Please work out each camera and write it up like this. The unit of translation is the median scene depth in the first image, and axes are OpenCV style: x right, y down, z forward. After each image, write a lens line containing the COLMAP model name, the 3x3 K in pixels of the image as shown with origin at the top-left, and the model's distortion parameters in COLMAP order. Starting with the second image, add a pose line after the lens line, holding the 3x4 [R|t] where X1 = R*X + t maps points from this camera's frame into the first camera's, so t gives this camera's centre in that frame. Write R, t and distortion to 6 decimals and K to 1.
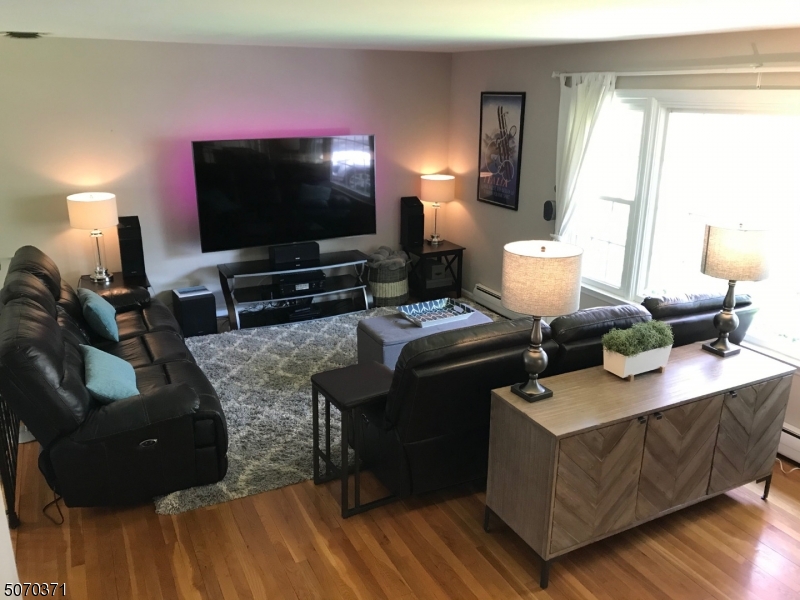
lens RADIAL K [[657.4, 0, 395.9], [0, 657.4, 298.1], [0, 0, 1]] dist [0.018624, -0.020061]
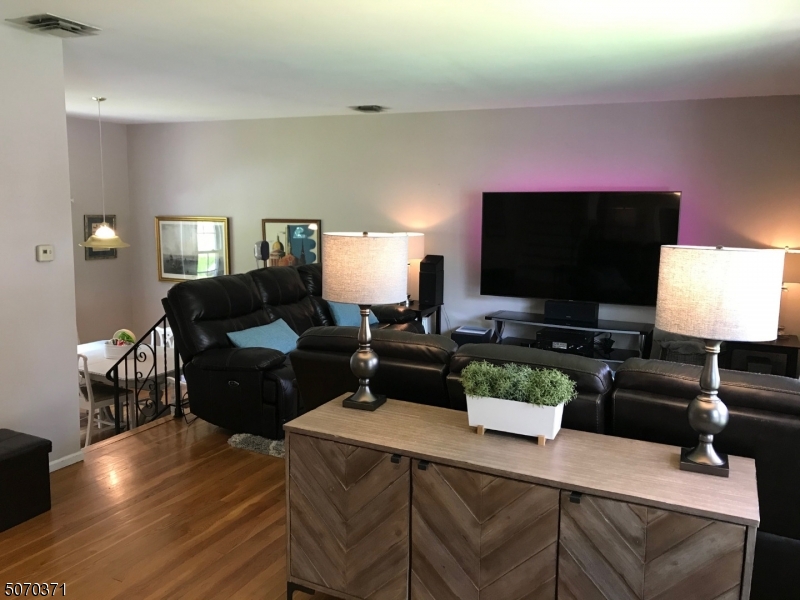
lens RADIAL K [[657.4, 0, 395.9], [0, 657.4, 297.5], [0, 0, 1]] dist [0.018624, -0.020061]
pose [[0.599516, 0.122749, -0.790894, 0.859612], [-0.255152, 0.965922, -0.043497, 0.033509], [0.758603, 0.227875, 0.610405, 0.440677]]
